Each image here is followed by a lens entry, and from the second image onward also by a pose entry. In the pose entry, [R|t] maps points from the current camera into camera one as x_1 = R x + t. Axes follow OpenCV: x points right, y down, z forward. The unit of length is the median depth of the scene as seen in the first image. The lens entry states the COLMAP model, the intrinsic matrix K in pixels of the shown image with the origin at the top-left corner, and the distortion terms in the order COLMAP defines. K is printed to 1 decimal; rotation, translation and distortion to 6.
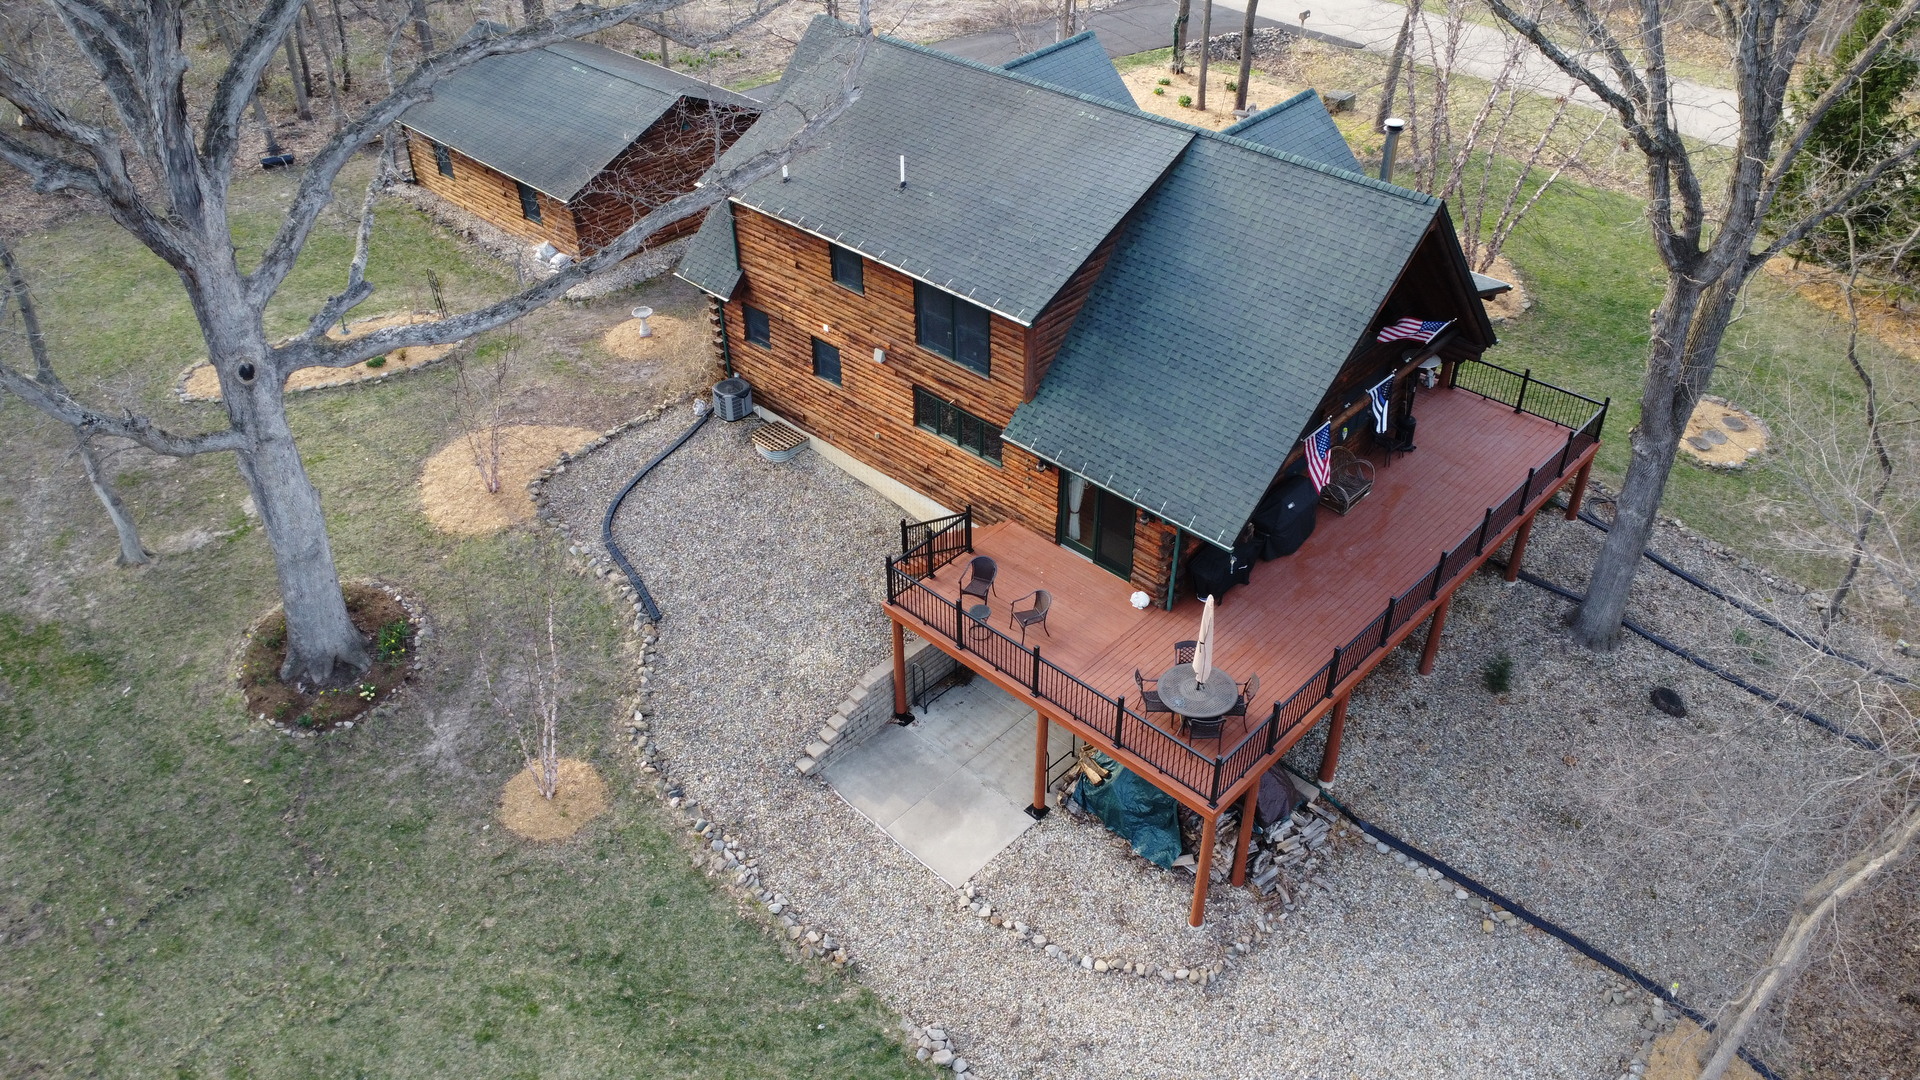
lens RADIAL K [[1381.3, 0, 960.0], [0, 1381.3, 540.0], [0, 0, 1]] dist [-0.026281, -0.017289]
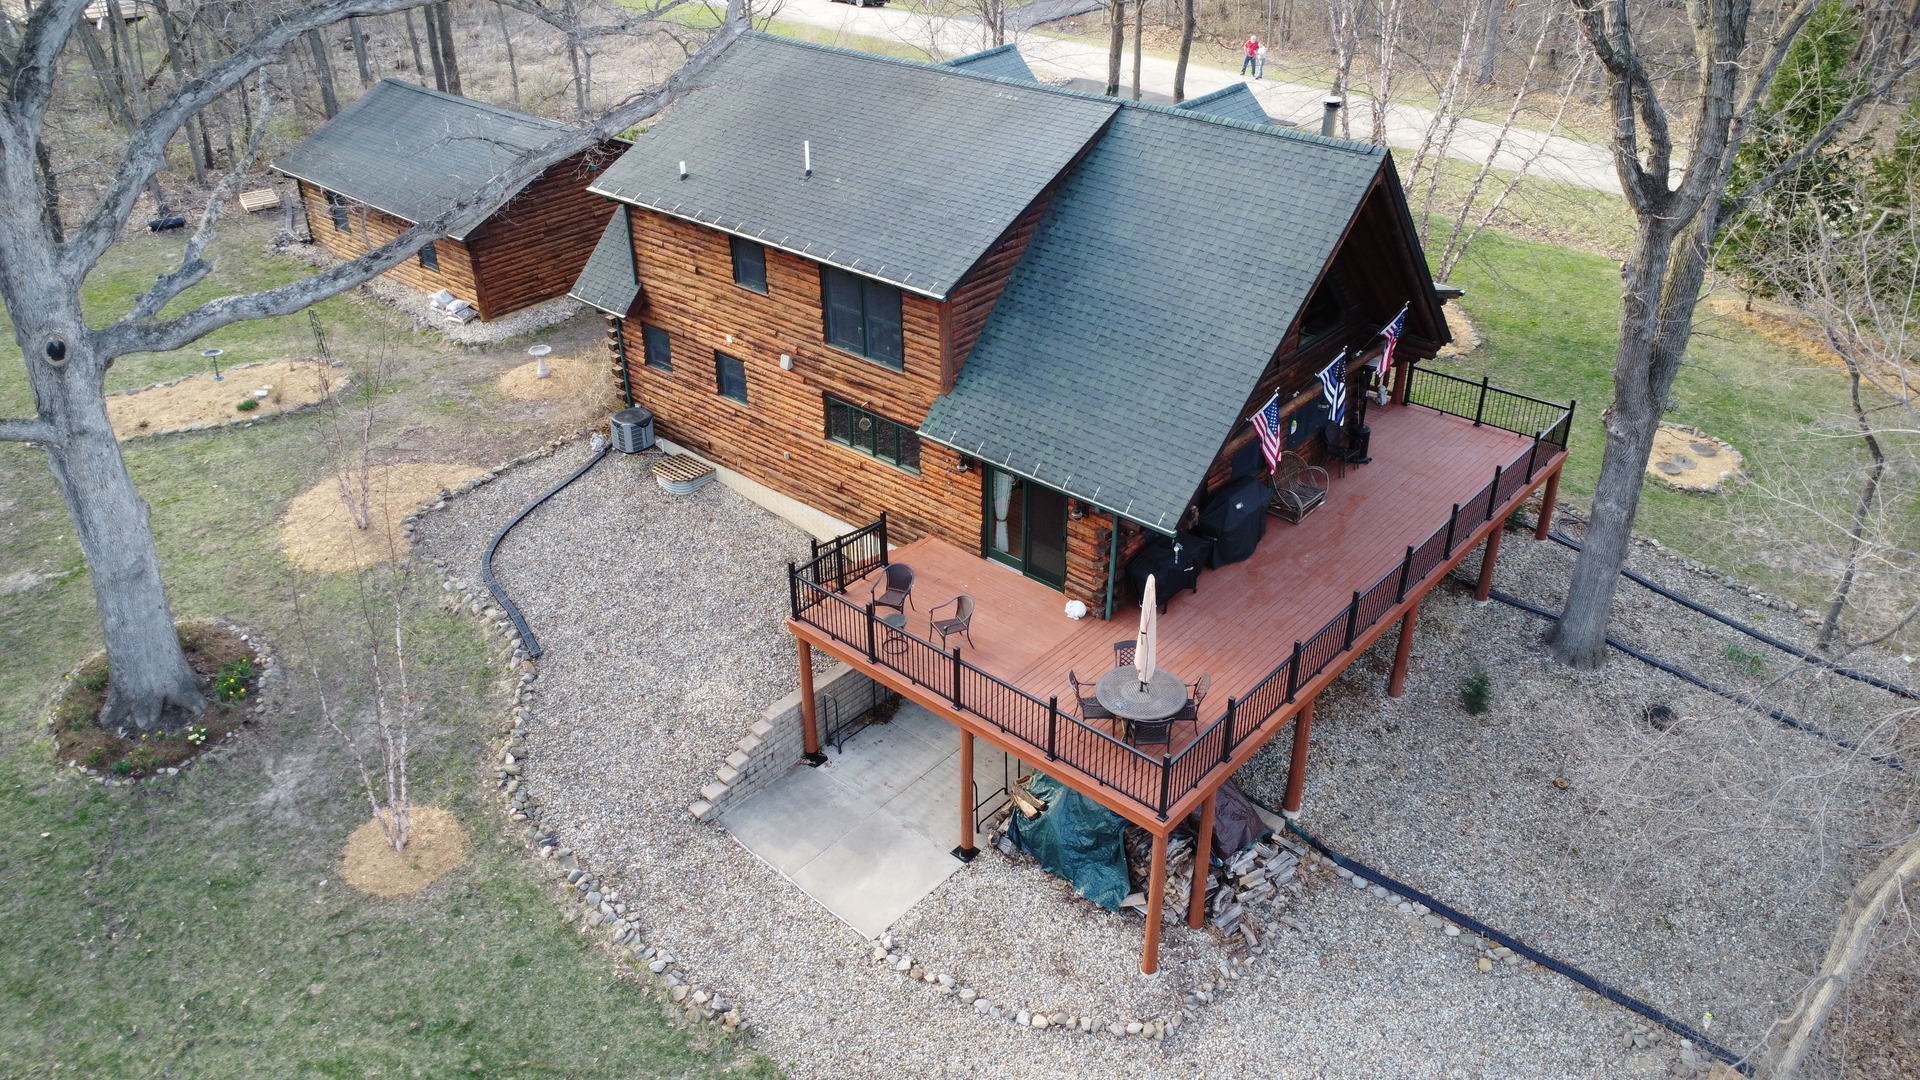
lens RADIAL K [[1381.3, 0, 960.0], [0, 1381.3, 540.0], [0, 0, 1]] dist [-0.026281, -0.017289]
pose [[0.999283, -0.016493, 0.034092, 0.026471], [0.020137, 0.993786, -0.109469, 0.096090], [-0.032075, 0.110077, 0.993405, 0.112324]]
